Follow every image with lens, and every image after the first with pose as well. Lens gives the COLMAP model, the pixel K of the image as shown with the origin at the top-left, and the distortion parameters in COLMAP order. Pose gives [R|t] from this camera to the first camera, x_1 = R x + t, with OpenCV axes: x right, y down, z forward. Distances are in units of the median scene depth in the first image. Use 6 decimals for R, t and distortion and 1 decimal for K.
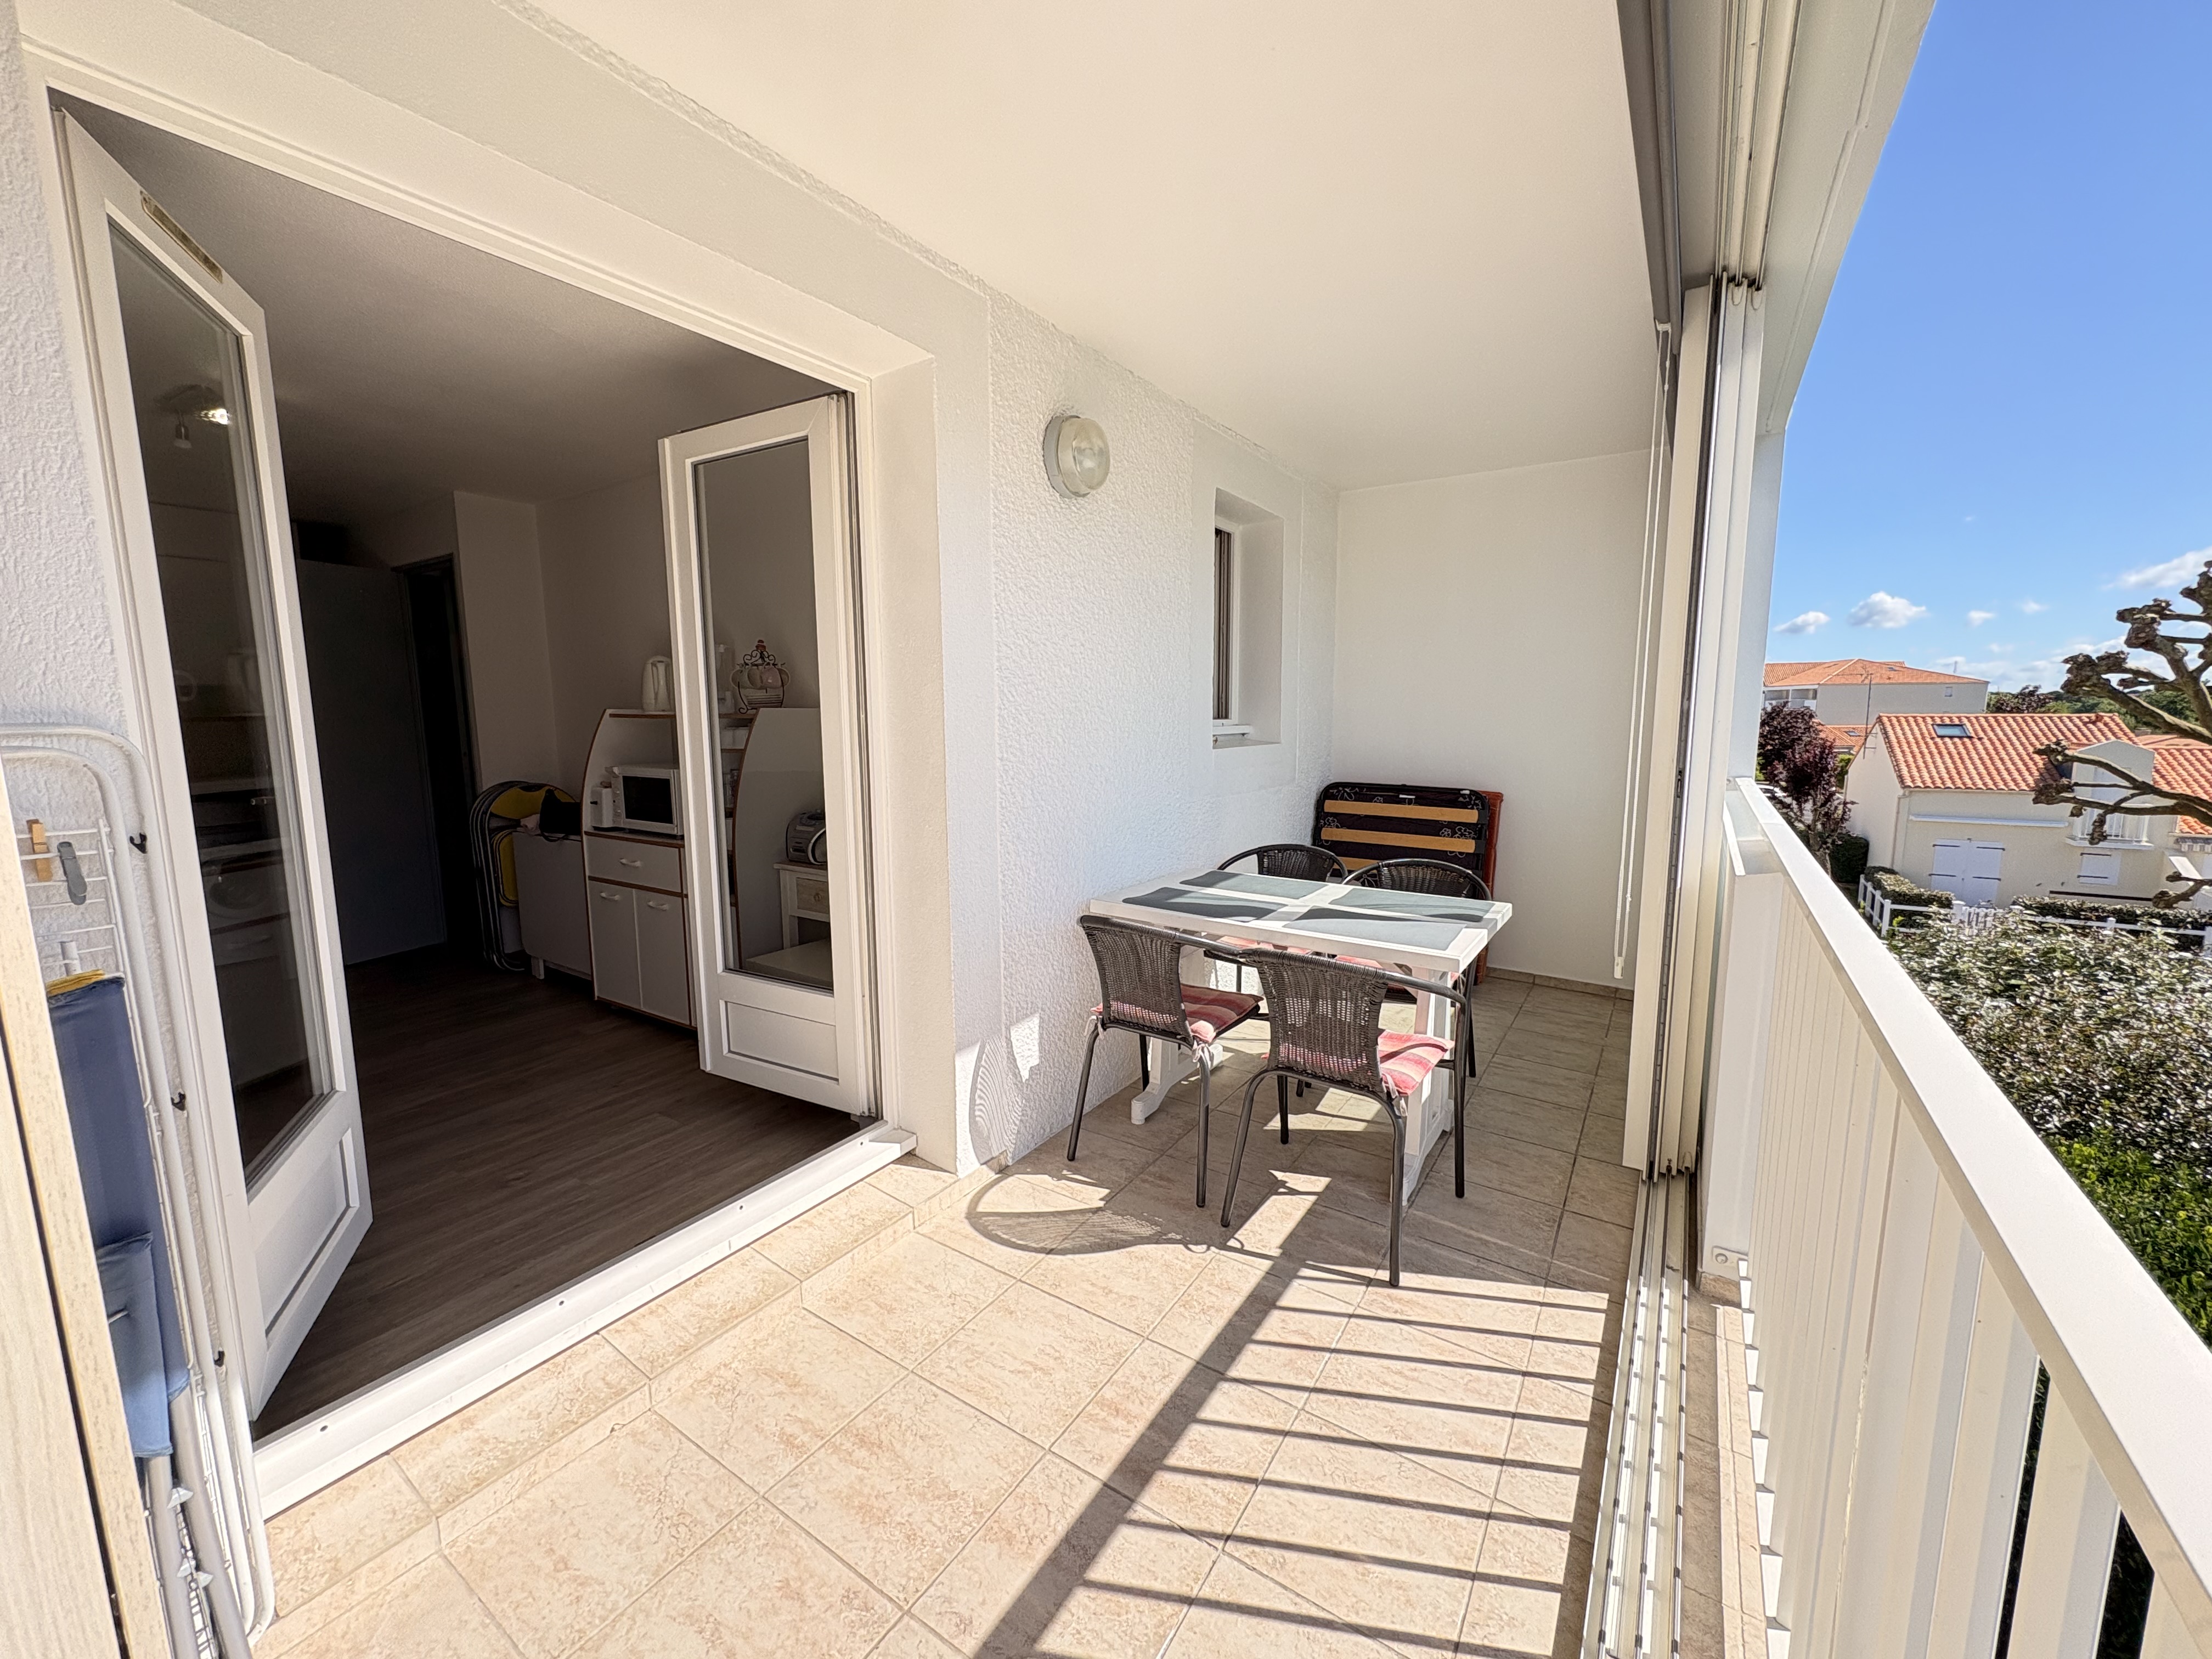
lens RADIAL K [[885.8, 0, 1109.3], [0, 885.8, 827.5], [0, 0, 1]] dist [0.000645, -0.000867]
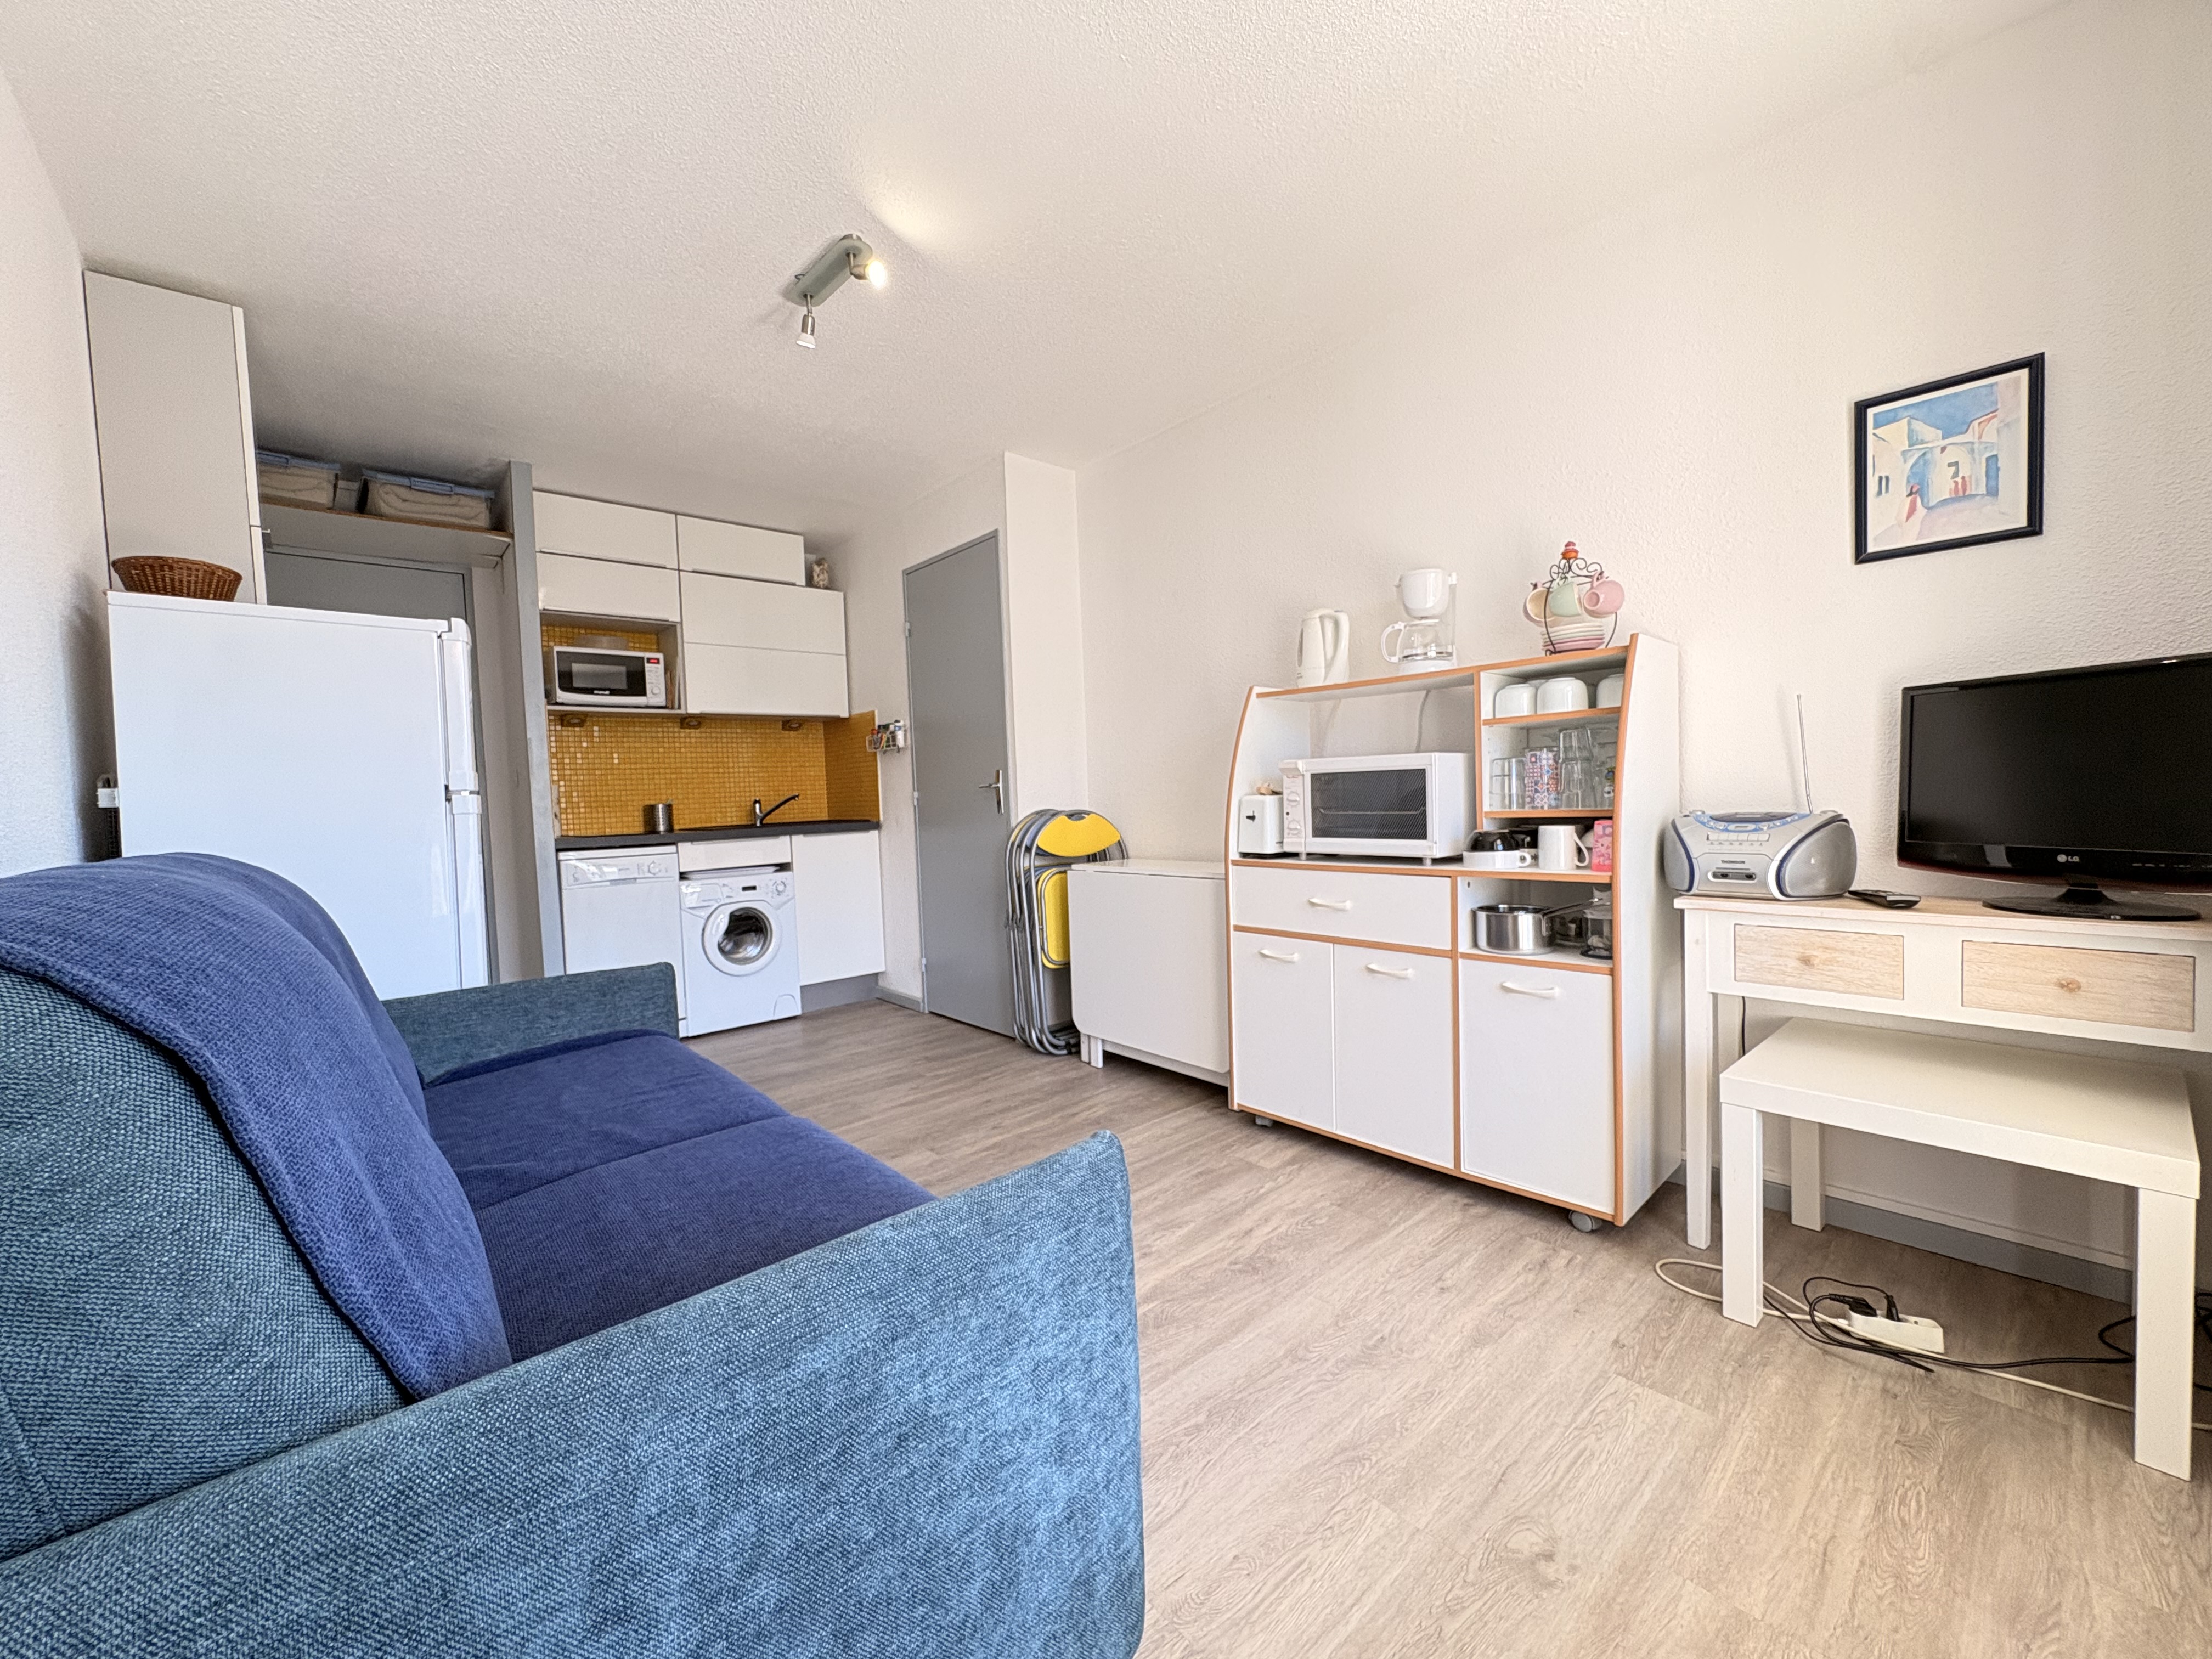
lens RADIAL K [[885.8, 0, 1104.3], [0, 885.8, 830.0], [0, 0, 1]] dist [0.000645, -0.000867]
pose [[0.964895, -0.015118, -0.262202, -0.527244], [-0.006928, 0.996530, -0.082949, 0.041026], [0.262546, 0.081854, 0.961441, 0.320794]]
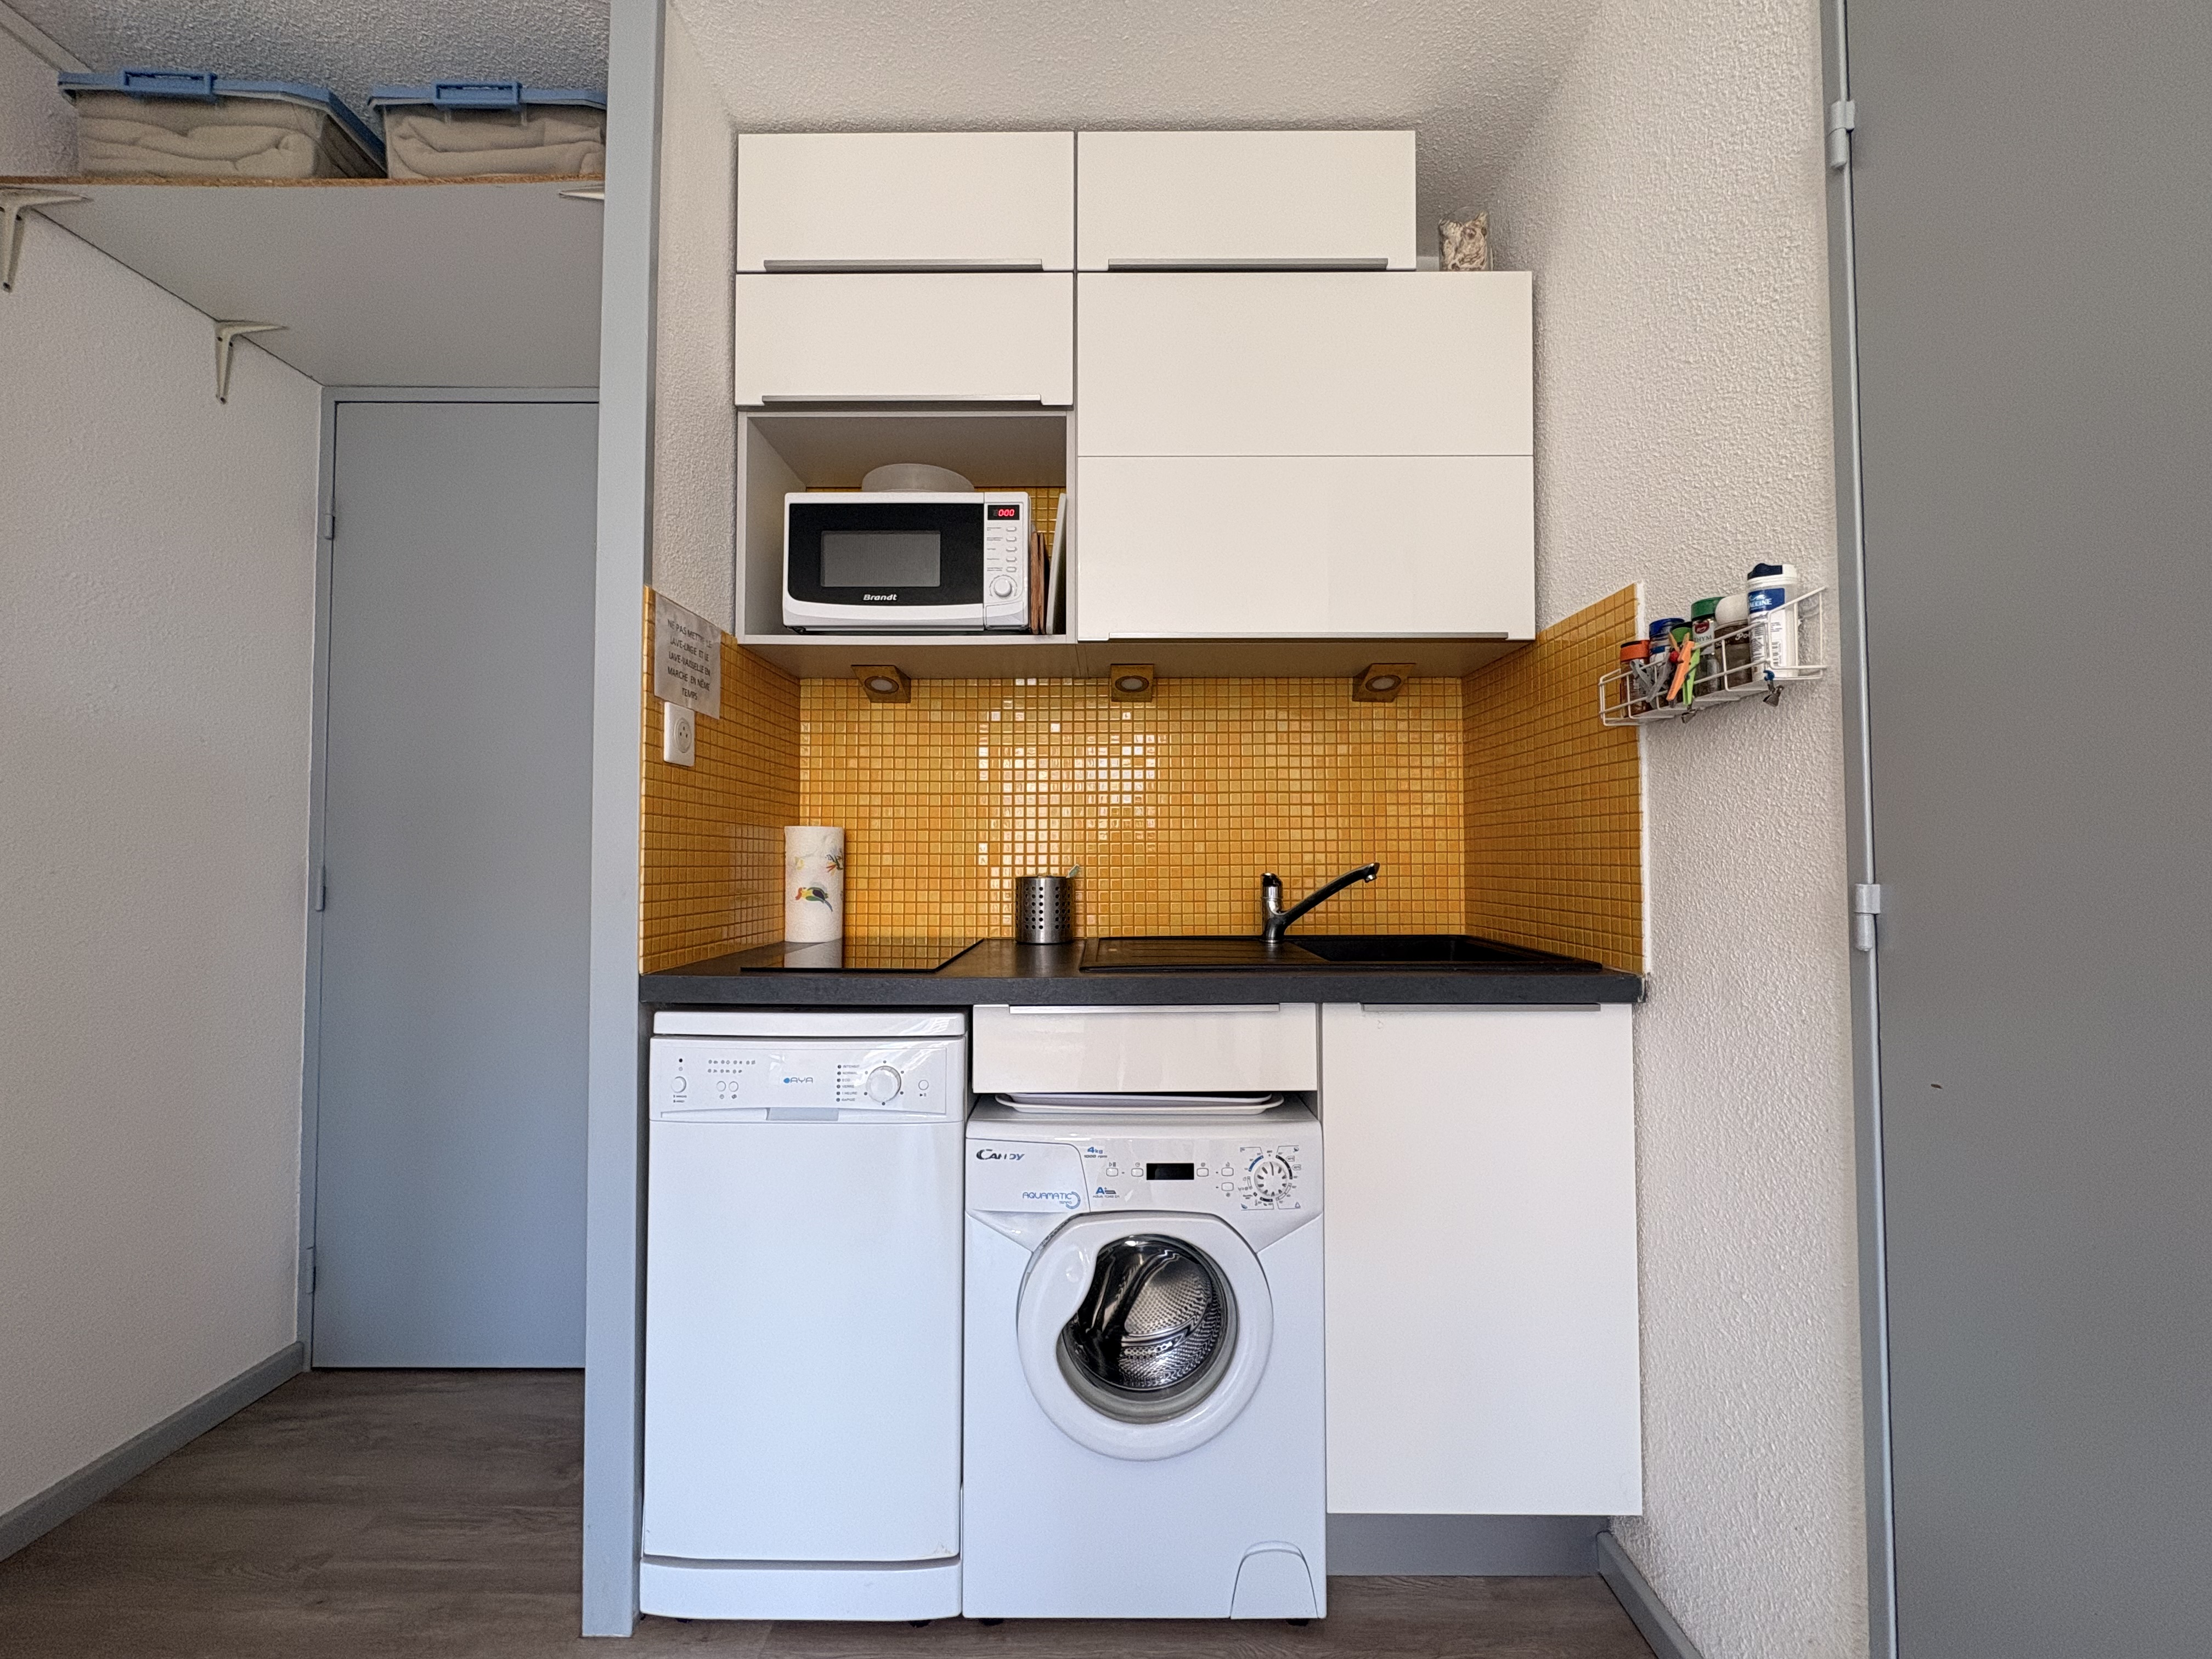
lens RADIAL K [[885.8, 0, 1101.9], [0, 885.8, 826.2], [0, 0, 1]] dist [0.000645, -0.000867]
pose [[0.545209, -0.020637, -0.838046, -0.958371], [-0.118540, 0.987754, -0.101443, -0.064643], [0.829877, 0.154650, 0.536086, 1.025605]]
